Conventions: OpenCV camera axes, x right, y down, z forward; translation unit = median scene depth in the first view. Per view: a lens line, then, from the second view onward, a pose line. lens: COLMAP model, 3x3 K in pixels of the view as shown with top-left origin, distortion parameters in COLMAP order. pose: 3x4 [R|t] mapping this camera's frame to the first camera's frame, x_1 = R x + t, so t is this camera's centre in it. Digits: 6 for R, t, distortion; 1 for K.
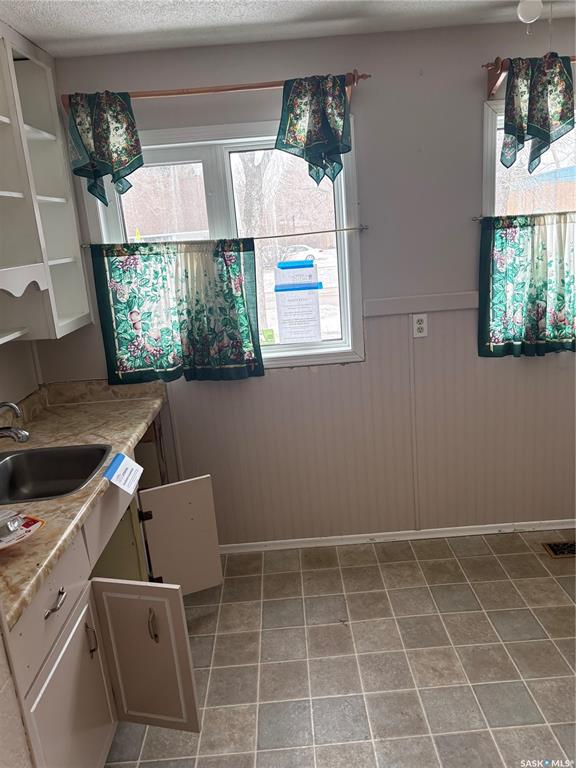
lens RADIAL K [[579.4, 0, 286.0], [0, 579.4, 386.6], [0, 0, 1]] dist [0.038656, -0.038058]
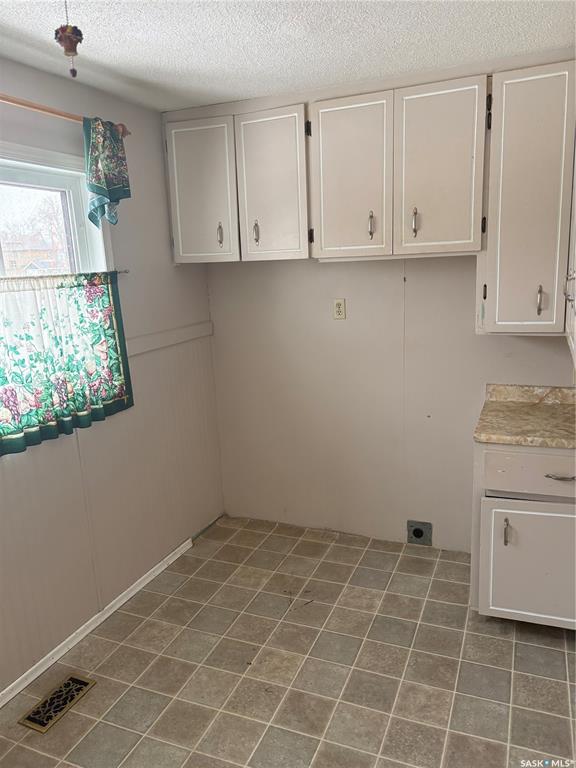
lens RADIAL K [[579.4, 0, 284.7], [0, 579.4, 383.2], [0, 0, 1]] dist [0.038656, -0.038058]
pose [[0.406203, -0.137321, 0.903406, -0.574197], [0.255042, 0.966393, 0.032220, -0.058434], [-0.877469, 0.217319, 0.427575, 0.347167]]
